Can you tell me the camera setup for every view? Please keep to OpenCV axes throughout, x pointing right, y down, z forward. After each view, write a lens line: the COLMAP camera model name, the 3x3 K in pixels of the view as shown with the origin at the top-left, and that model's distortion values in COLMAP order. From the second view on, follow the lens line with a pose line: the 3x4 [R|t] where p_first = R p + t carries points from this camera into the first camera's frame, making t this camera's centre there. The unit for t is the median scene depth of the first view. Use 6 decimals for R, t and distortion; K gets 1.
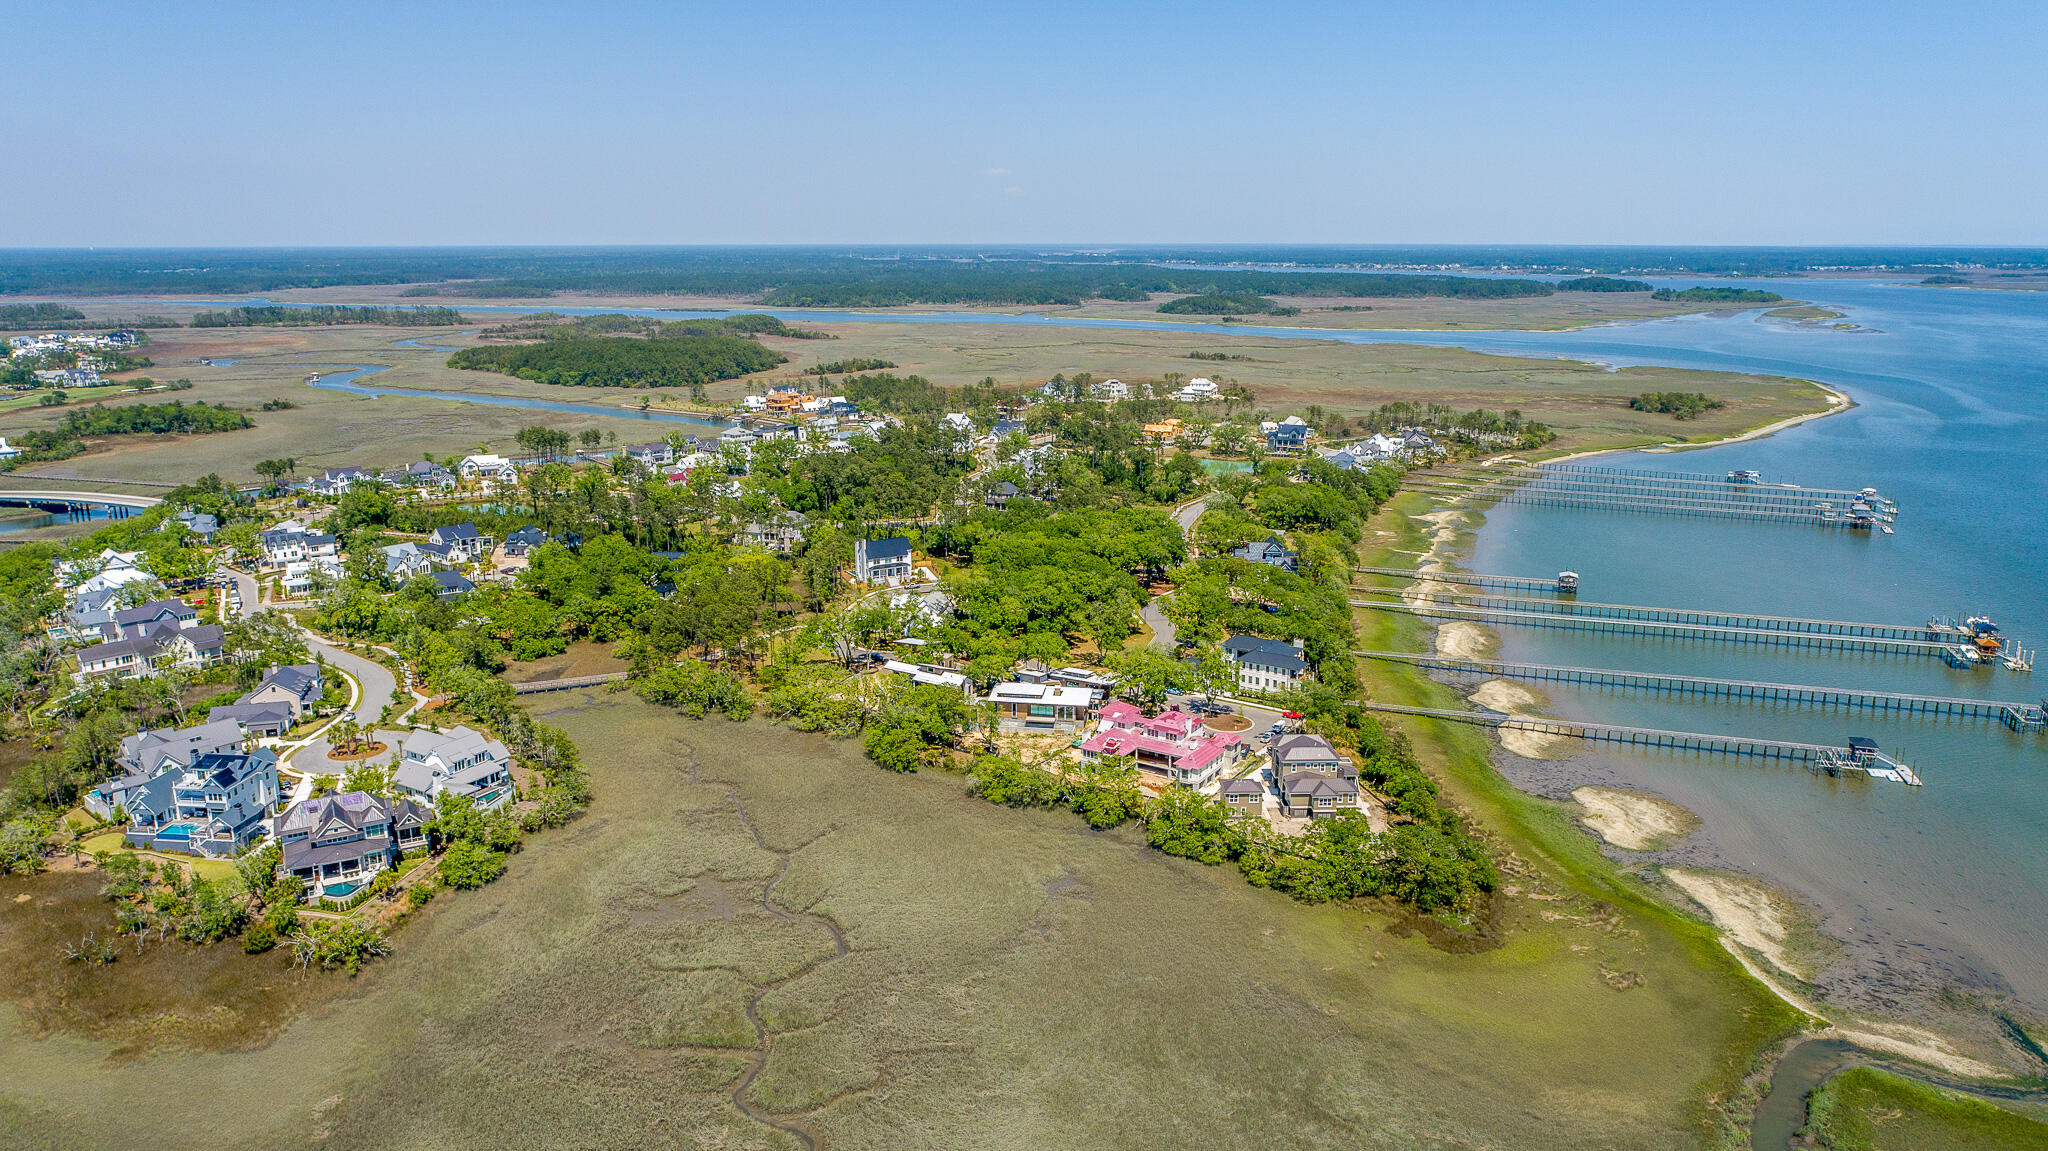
lens RADIAL K [[1379.6, 0, 1024.0], [0, 1379.6, 575.5], [0, 0, 1]] dist [-0.024890, 0.023701]
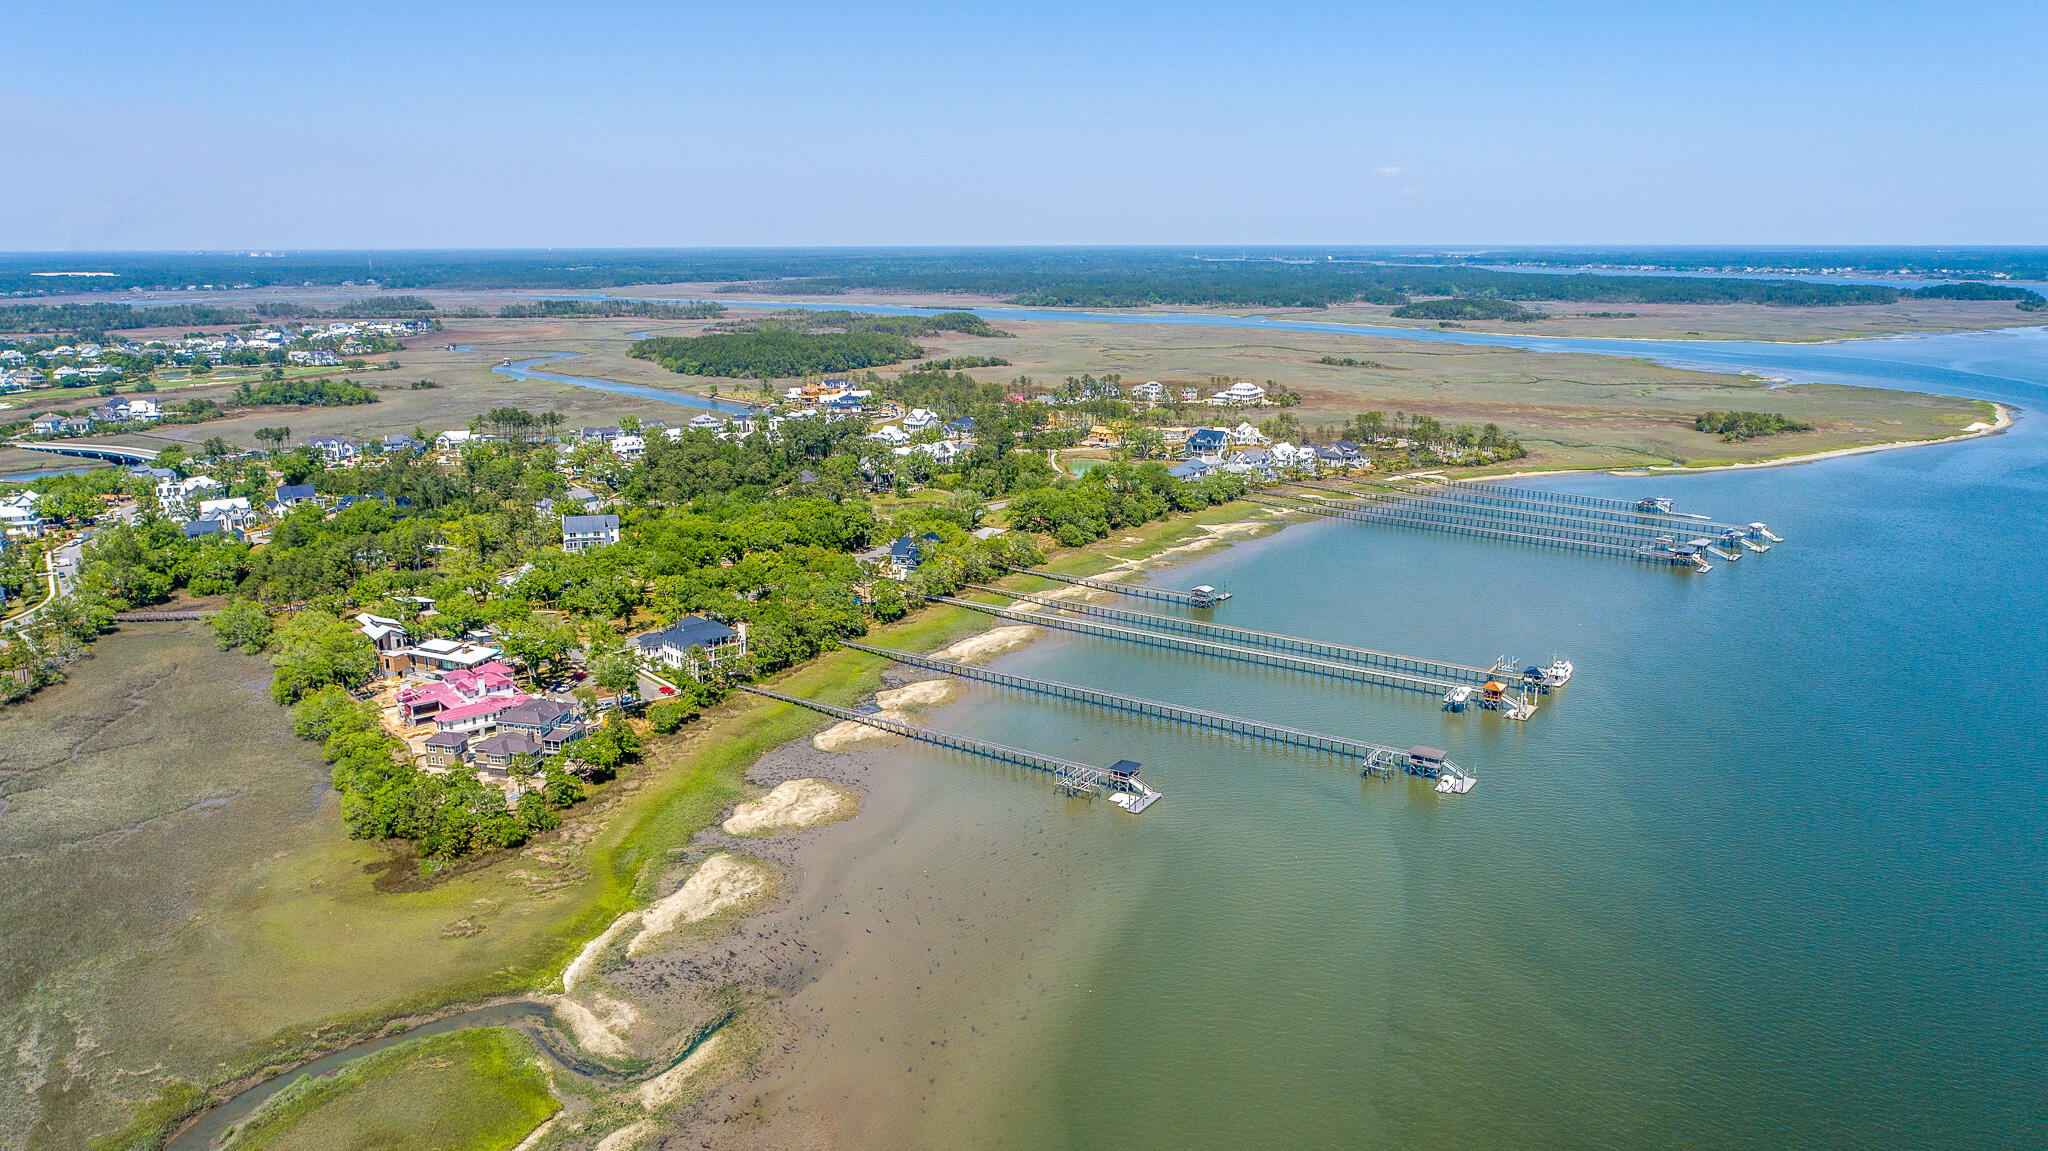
lens RADIAL K [[1379.6, 0, 1024.0], [0, 1379.6, 575.5], [0, 0, 1]] dist [-0.024890, 0.023701]
pose [[0.960853, 0.063463, -0.269693, 0.150034], [-0.063632, 0.997940, 0.008127, -0.002633], [0.269653, 0.009352, 0.962912, 0.010196]]
